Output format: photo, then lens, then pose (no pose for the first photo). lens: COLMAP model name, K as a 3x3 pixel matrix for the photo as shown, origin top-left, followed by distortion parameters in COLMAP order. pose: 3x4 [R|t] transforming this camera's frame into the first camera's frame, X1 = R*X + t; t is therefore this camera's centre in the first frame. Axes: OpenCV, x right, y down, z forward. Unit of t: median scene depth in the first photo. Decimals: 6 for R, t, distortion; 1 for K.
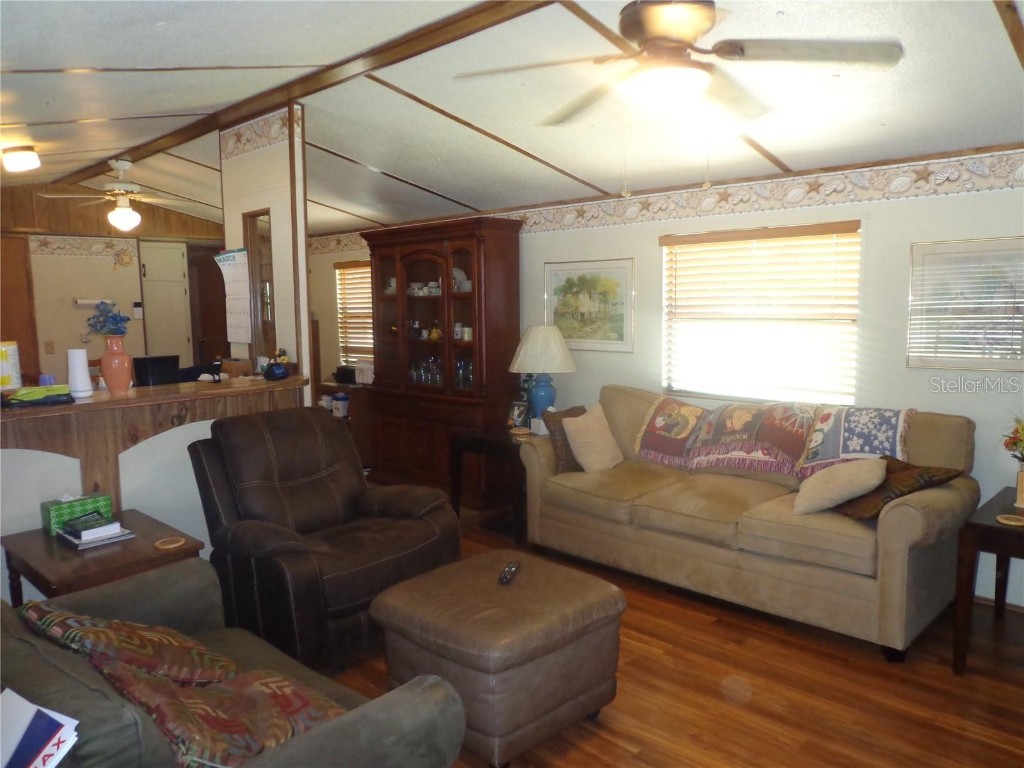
lens RADIAL K [[752.4, 0, 512.0], [0, 752.4, 384.0], [0, 0, 1]] dist [0.014323, 0.003760]
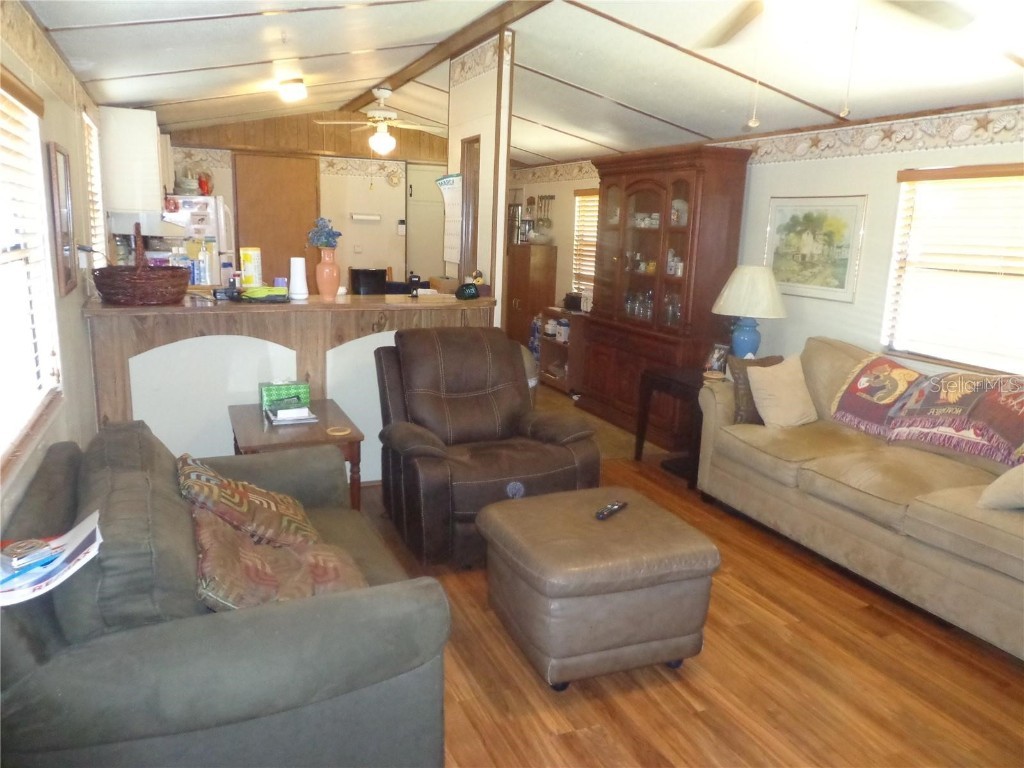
lens RADIAL K [[759.9, 0, 521.2], [0, 759.9, 378.5], [0, 0, 1]] dist [0.000644, 0.025156]
pose [[0.927777, 0.121568, -0.352778, 0.153843], [-0.092256, 0.990820, 0.098812, -0.007218], [0.361552, -0.059130, 0.930475, 0.018942]]
